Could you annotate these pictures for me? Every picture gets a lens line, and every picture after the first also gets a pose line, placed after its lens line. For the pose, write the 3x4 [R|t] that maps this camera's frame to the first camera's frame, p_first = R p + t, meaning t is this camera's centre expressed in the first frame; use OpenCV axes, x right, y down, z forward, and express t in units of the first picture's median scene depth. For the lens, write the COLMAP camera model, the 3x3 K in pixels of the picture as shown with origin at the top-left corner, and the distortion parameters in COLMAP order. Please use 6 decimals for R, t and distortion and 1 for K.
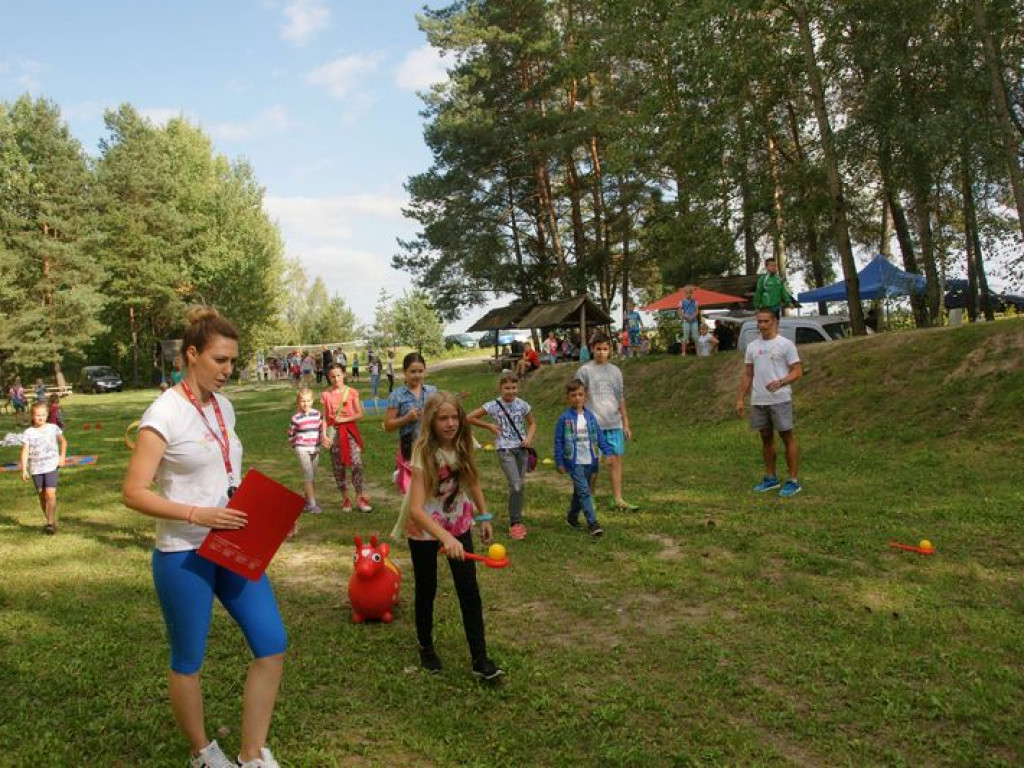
lens RADIAL K [[808.2, 0, 512.0], [0, 808.2, 384.0], [0, 0, 1]] dist [-0.136717, 0.081101]
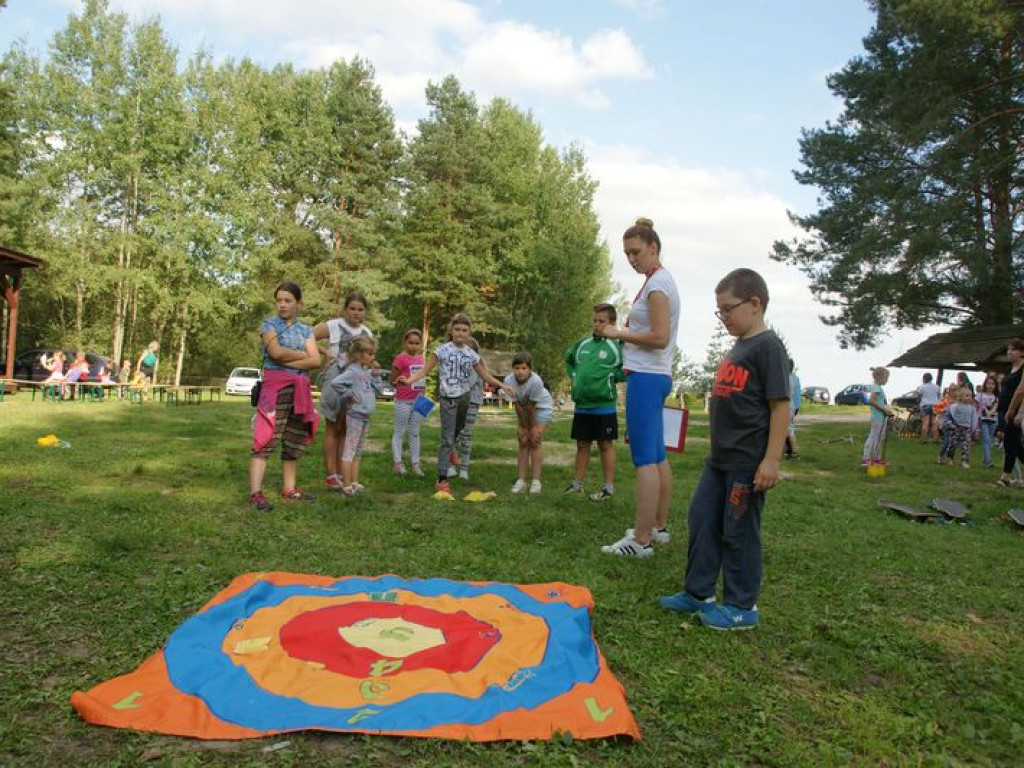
lens RADIAL K [[808.2, 0, 512.0], [0, 808.2, 384.0], [0, 0, 1]] dist [-0.136717, 0.081101]
pose [[0.920235, 0.106908, -0.376481, -0.068749], [-0.128834, 0.991101, -0.033471, 0.004009], [0.369553, 0.079304, 0.925819, 0.255536]]
